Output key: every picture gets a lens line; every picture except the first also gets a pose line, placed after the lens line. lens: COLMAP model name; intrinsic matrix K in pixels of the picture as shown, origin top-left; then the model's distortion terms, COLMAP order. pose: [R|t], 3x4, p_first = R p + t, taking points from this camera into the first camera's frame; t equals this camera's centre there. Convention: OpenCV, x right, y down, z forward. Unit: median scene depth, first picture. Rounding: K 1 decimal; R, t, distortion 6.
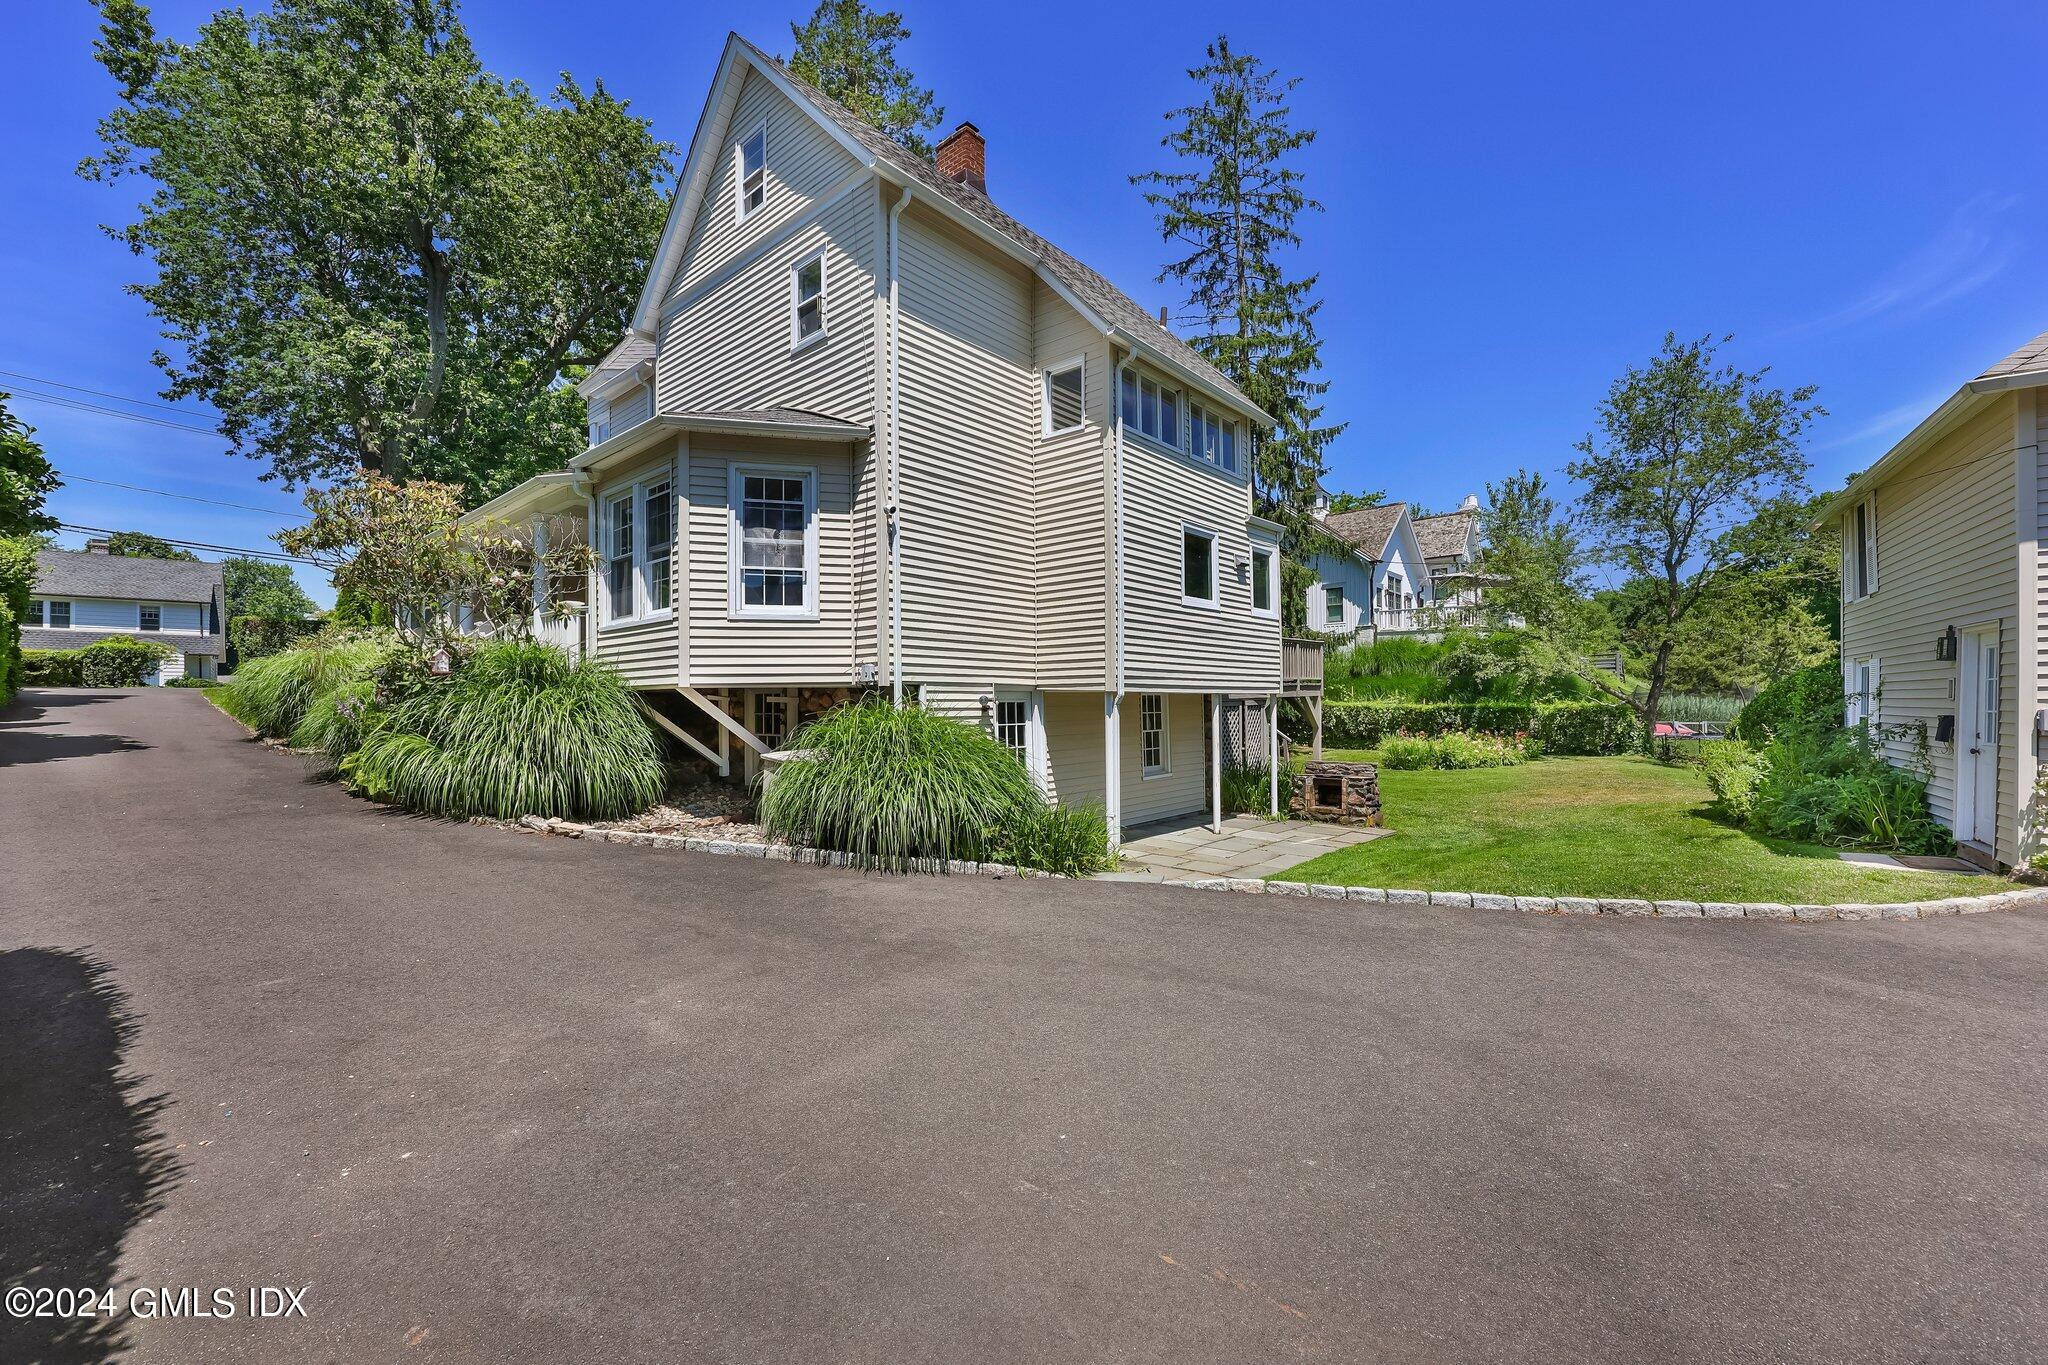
lens RADIAL K [[825.7, 0, 1024.0], [0, 825.7, 682.5], [0, 0, 1]] dist [0.002079, 0.000276]
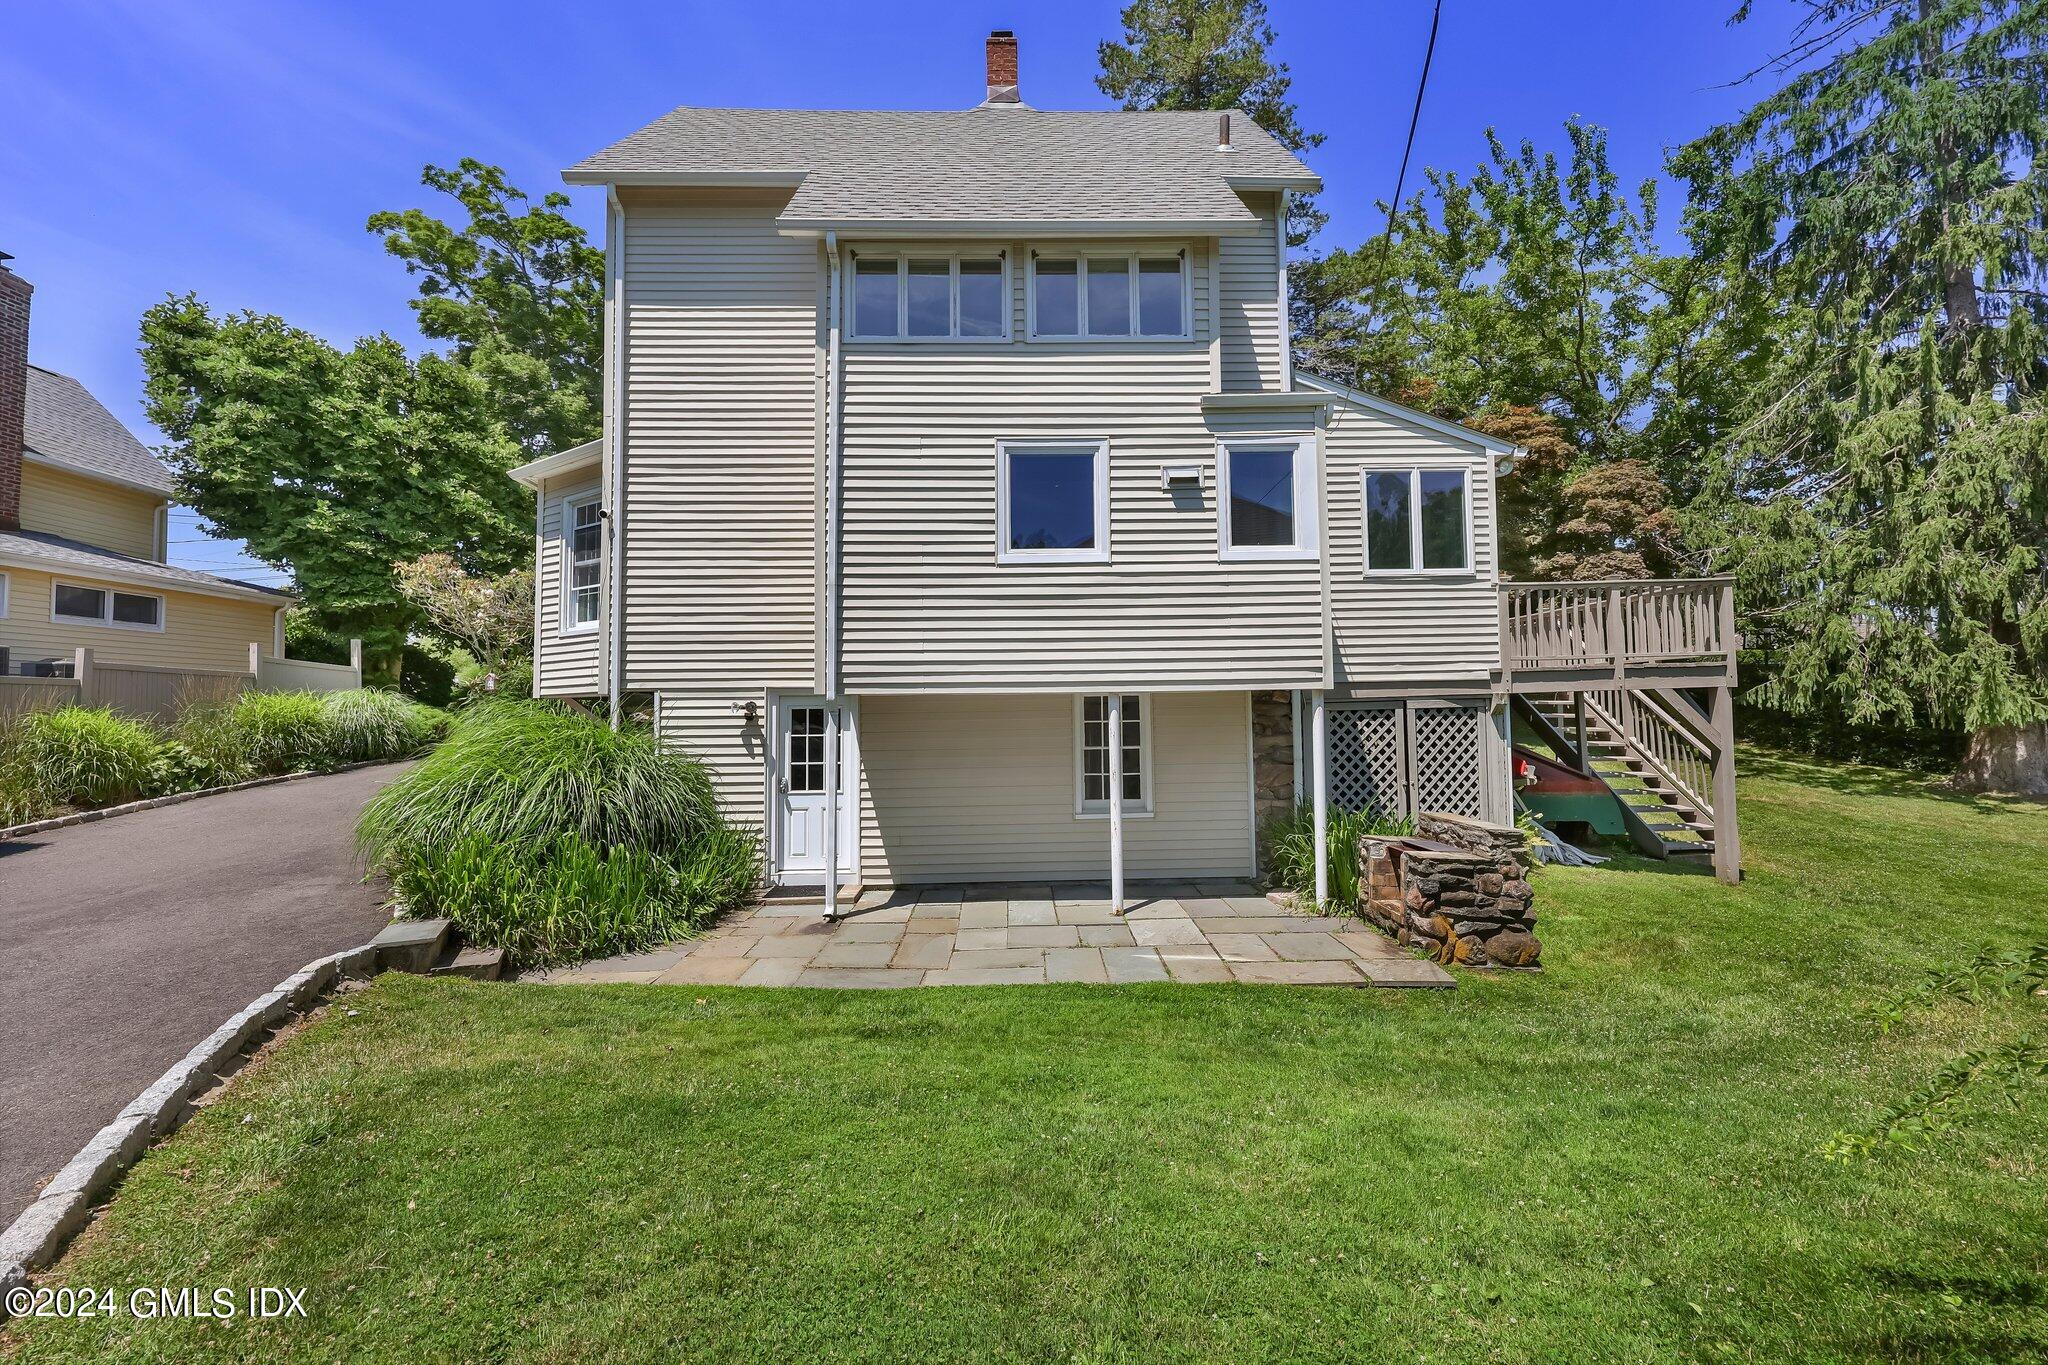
lens RADIAL K [[842.2, 0, 1028.0], [0, 842.2, 692.7], [0, 0, 1]] dist [0.000253, 0.000156]
pose [[0.673297, -0.013441, -0.739250, 0.328907], [0.025400, 0.999665, 0.004958, 0.003822], [0.738936, -0.022115, 0.673413, 0.253177]]
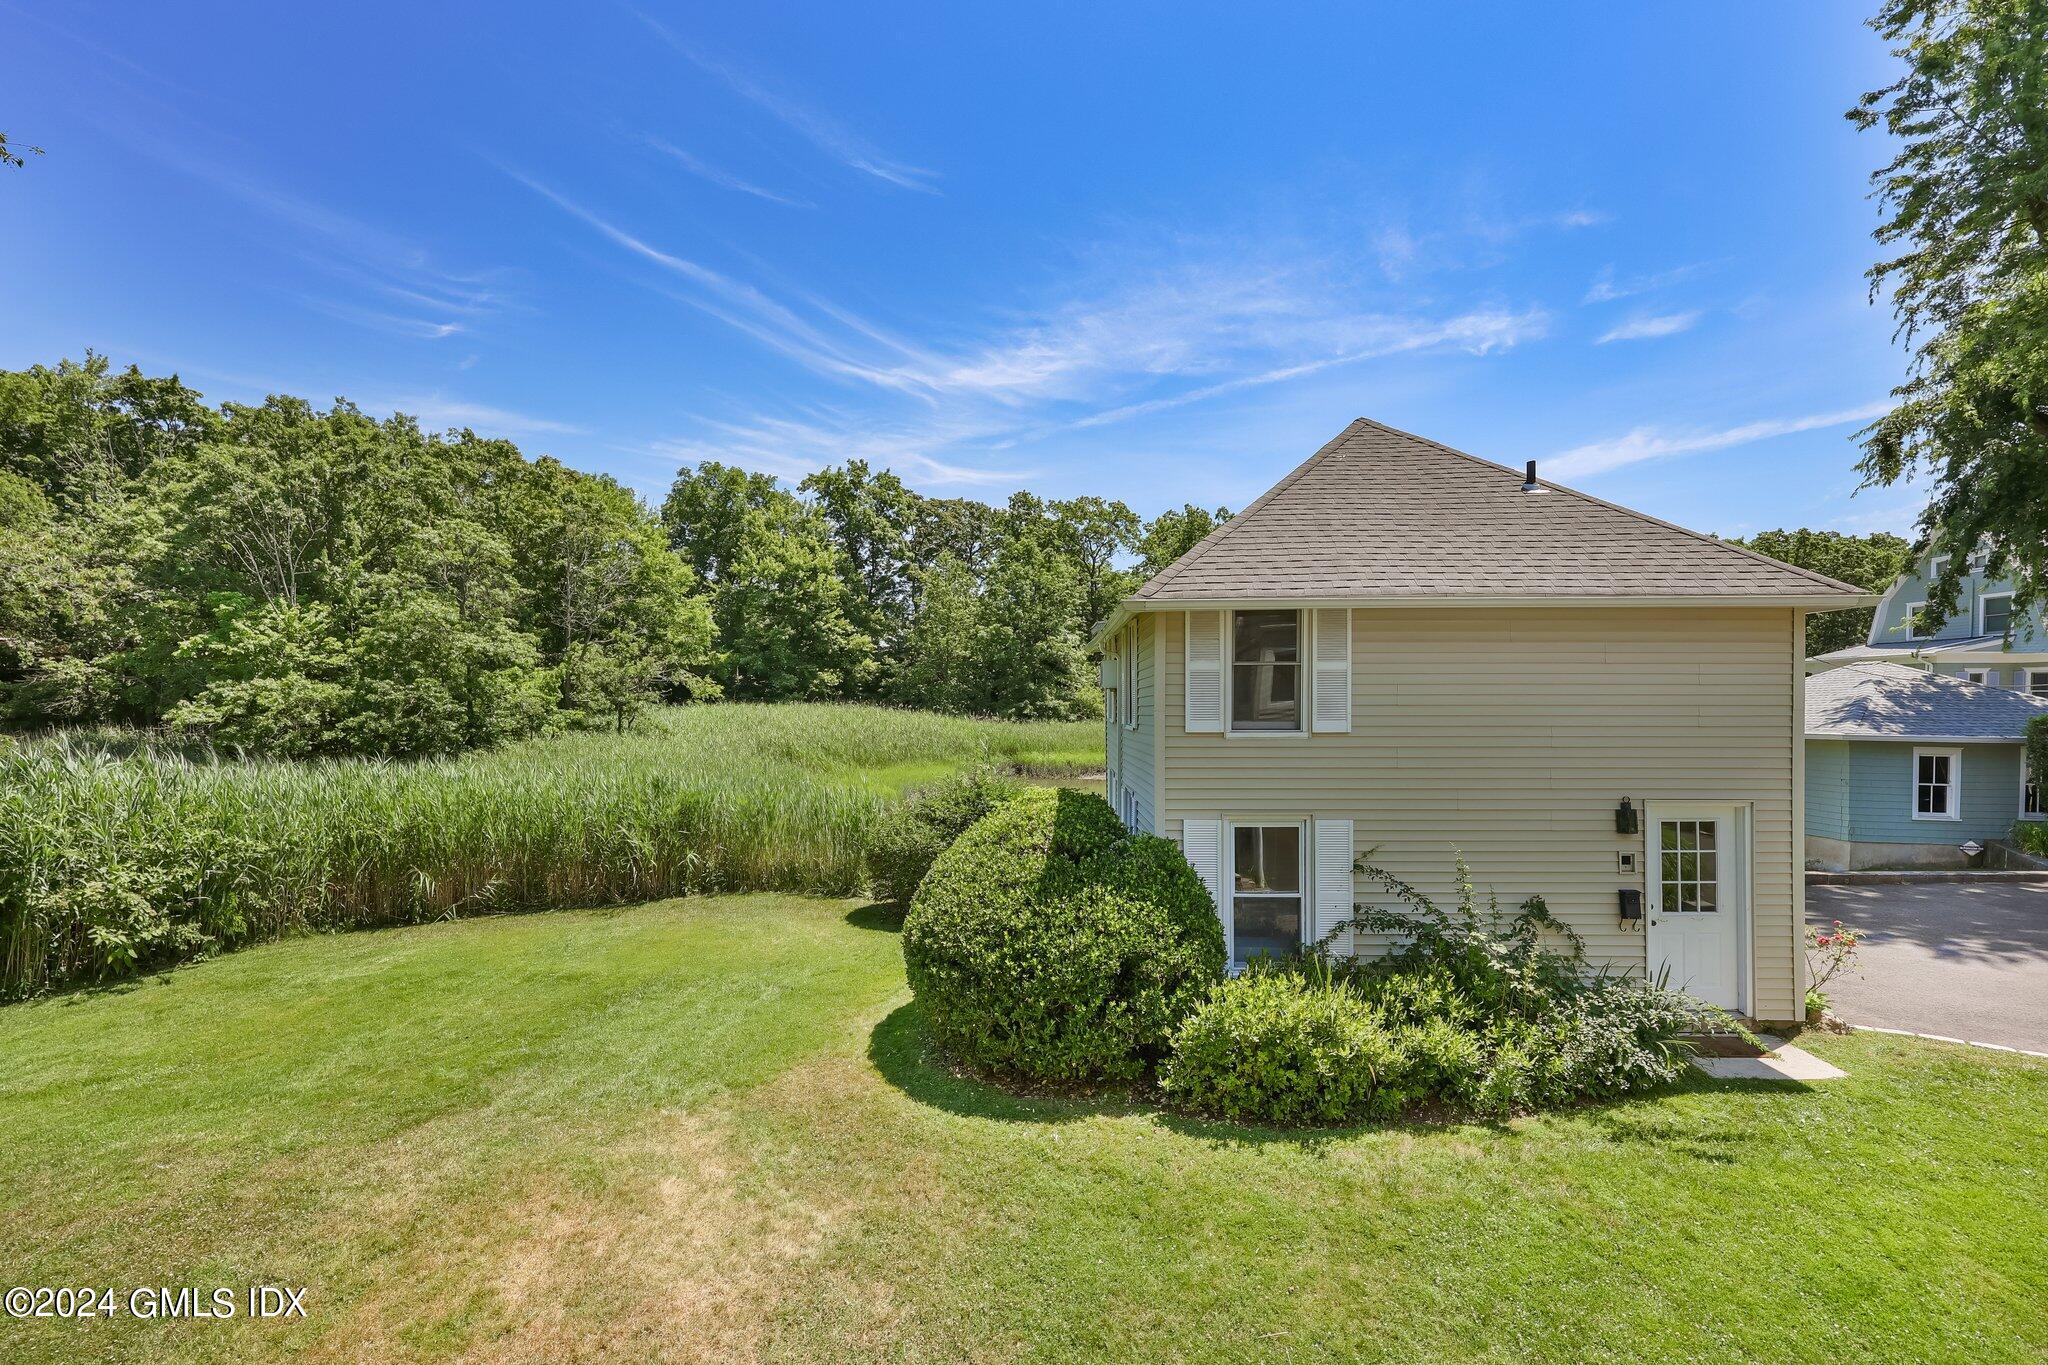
lens RADIAL K [[847.4, 0, 1026.8], [0, 847.4, 715.2], [0, 0, 1]] dist [0.000790, 0.000009]
pose [[-0.559797, -0.009950, 0.828570, 0.227114], [-0.017905, 0.999840, -0.000091, -0.049534], [-0.828436, -0.014887, -0.559885, 0.699665]]
